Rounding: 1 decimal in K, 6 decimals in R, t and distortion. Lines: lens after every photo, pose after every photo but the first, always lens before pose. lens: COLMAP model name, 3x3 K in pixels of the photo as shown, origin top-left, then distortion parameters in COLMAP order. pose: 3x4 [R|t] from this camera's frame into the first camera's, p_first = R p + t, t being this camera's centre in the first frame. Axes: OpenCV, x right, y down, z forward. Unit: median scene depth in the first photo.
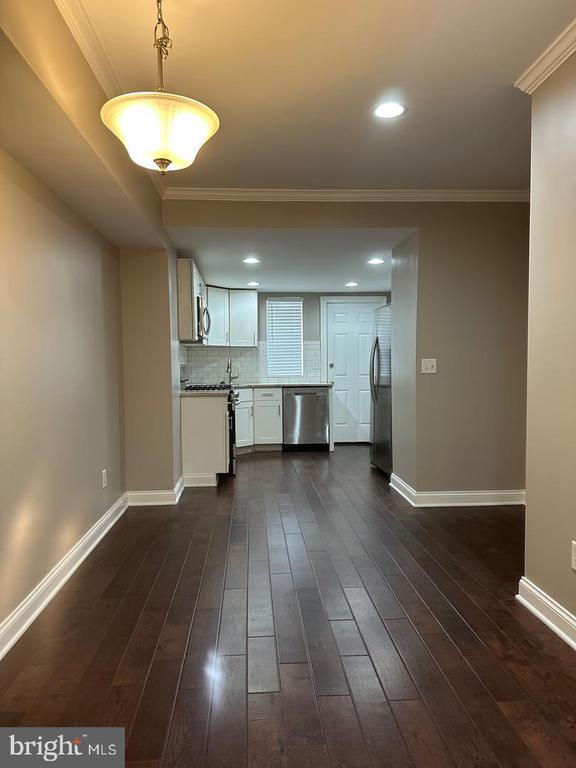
lens RADIAL K [[532.7, 0, 285.5], [0, 532.7, 376.8], [0, 0, 1]] dist [0.137398, -0.231200]
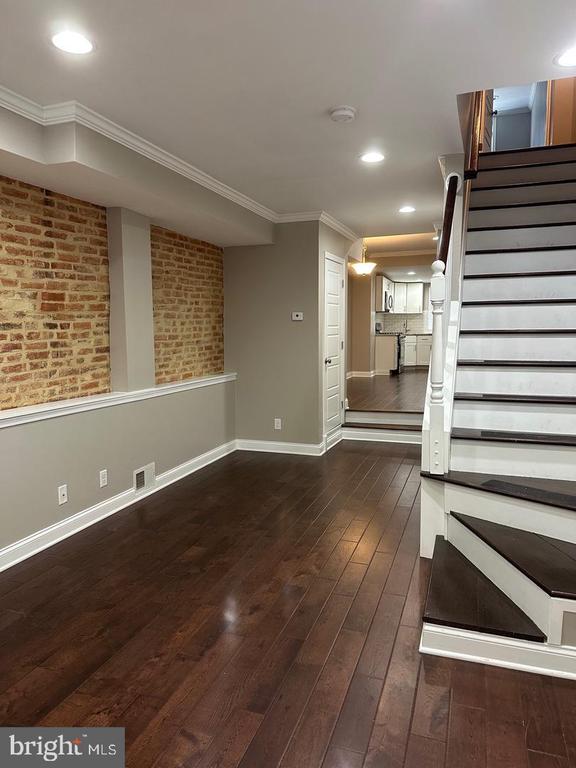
lens RADIAL K [[532.7, 0, 285.5], [0, 532.7, 376.8], [0, 0, 1]] dist [0.137398, -0.231200]
pose [[0.917582, 0.042827, -0.395232, 0.261095], [-0.016749, 0.997462, 0.069198, 0.041290], [0.397193, -0.056875, 0.915971, -0.904281]]
